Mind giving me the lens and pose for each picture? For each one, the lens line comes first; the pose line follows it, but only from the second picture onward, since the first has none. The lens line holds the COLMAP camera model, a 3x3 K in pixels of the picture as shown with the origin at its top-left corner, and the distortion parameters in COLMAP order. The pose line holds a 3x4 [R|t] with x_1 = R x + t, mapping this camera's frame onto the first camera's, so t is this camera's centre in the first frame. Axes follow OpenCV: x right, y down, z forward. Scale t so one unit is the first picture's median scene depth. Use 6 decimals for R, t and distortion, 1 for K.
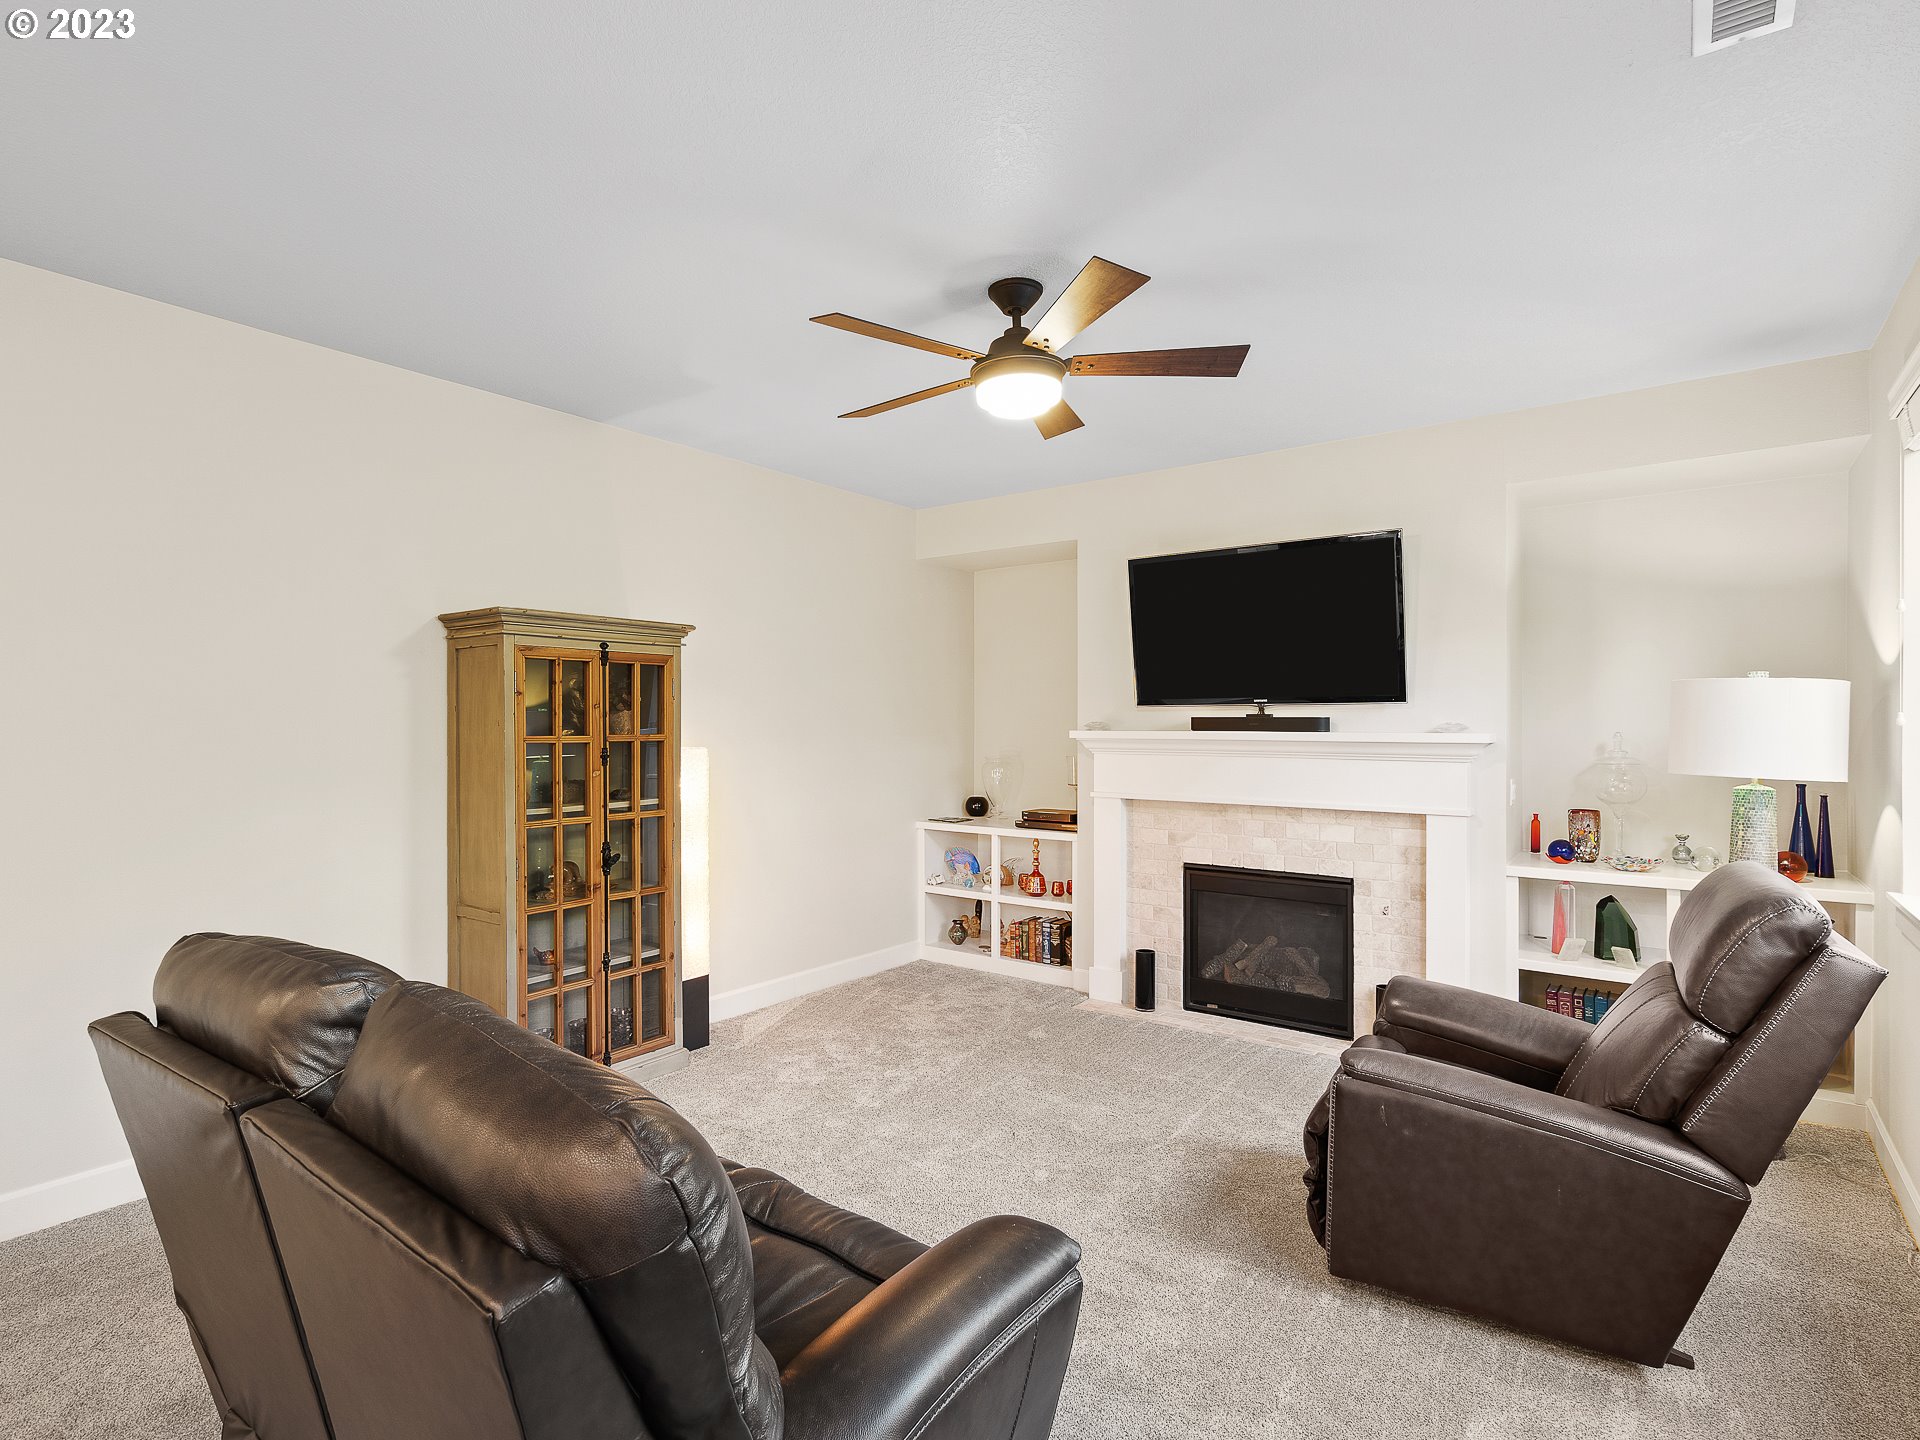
lens RADIAL K [[985.3, 0, 954.9], [0, 985.3, 716.9], [0, 0, 1]] dist [0.001107, 0.000113]
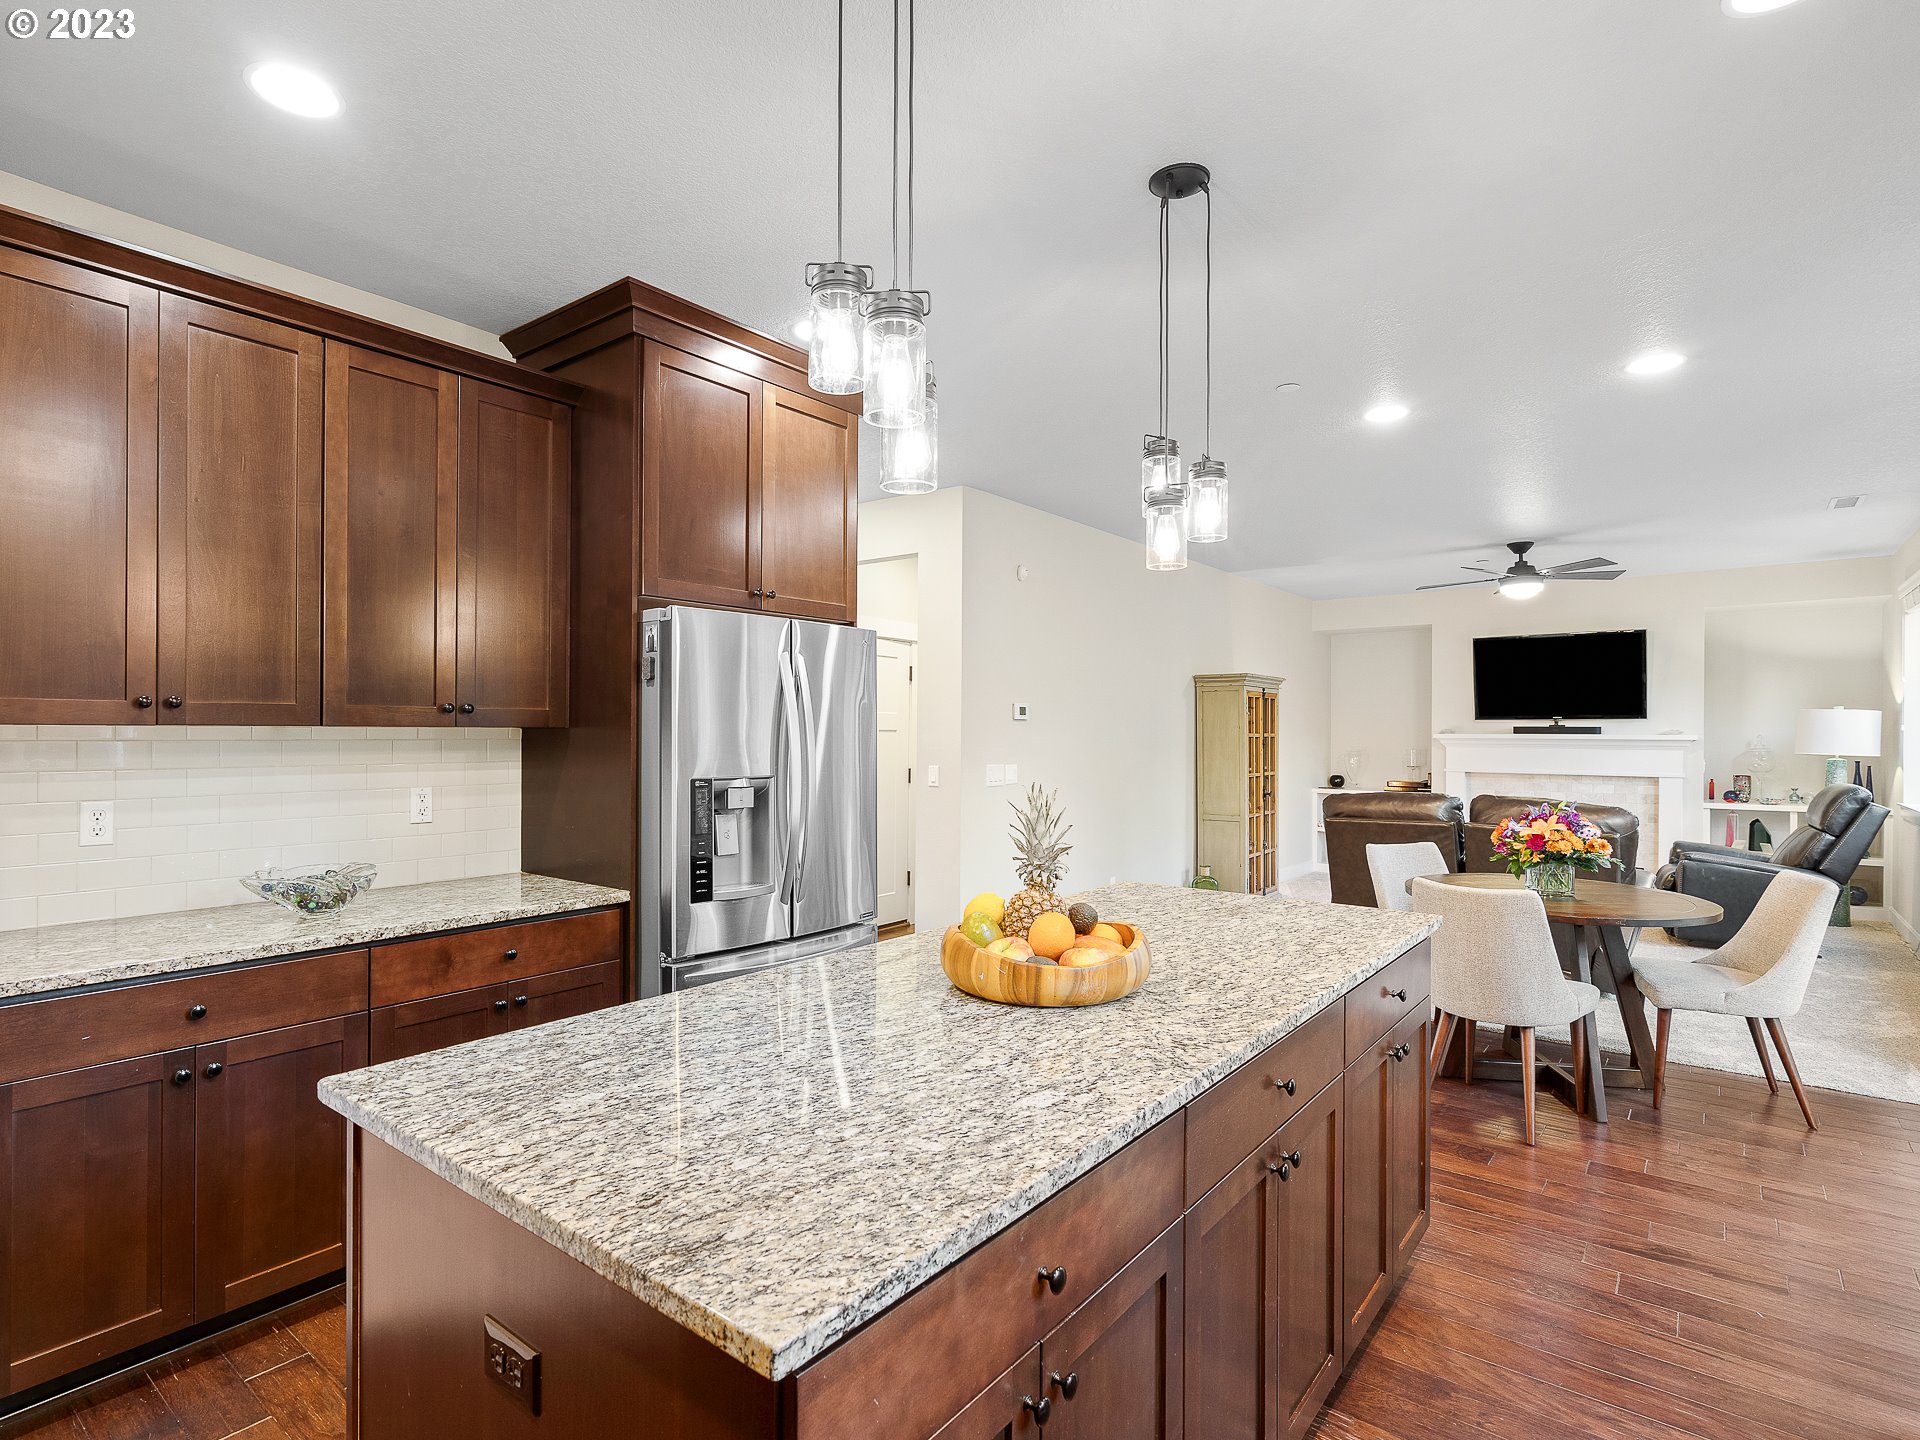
lens RADIAL K [[985.3, 0, 964.8], [0, 985.3, 730.2], [0, 0, 1]] dist [0.001107, 0.000113]
pose [[0.999824, 0.004340, -0.018243, -0.858862], [-0.004261, 0.999981, 0.004372, 0.004601], [0.018261, -0.004294, 0.999824, -0.968461]]
